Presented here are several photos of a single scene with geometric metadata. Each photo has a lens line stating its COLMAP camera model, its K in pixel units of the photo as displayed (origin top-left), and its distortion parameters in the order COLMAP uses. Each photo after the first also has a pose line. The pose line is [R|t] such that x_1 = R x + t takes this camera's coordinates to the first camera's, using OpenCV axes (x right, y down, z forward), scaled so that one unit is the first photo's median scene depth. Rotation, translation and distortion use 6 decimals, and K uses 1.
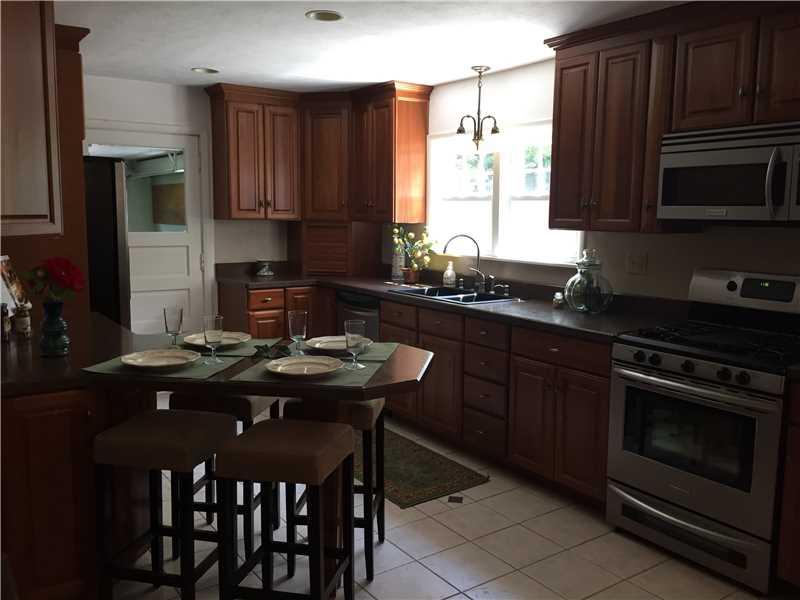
lens RADIAL K [[681.1, 0, 405.4], [0, 681.1, 300.4], [0, 0, 1]] dist [0.043762, -0.057118]
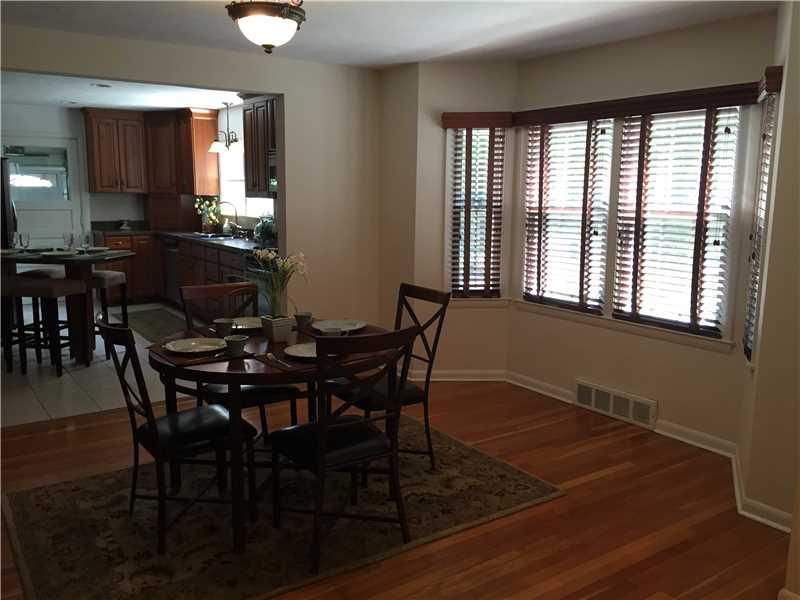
lens RADIAL K [[681.1, 0, 394.5], [0, 681.1, 294.3], [0, 0, 1]] dist [0.043762, -0.057118]
pose [[0.999987, 0.002401, 0.004603, 0.439871], [-0.002496, 0.999781, 0.020791, 0.084538], [-0.004552, -0.020802, 0.999773, -0.609617]]
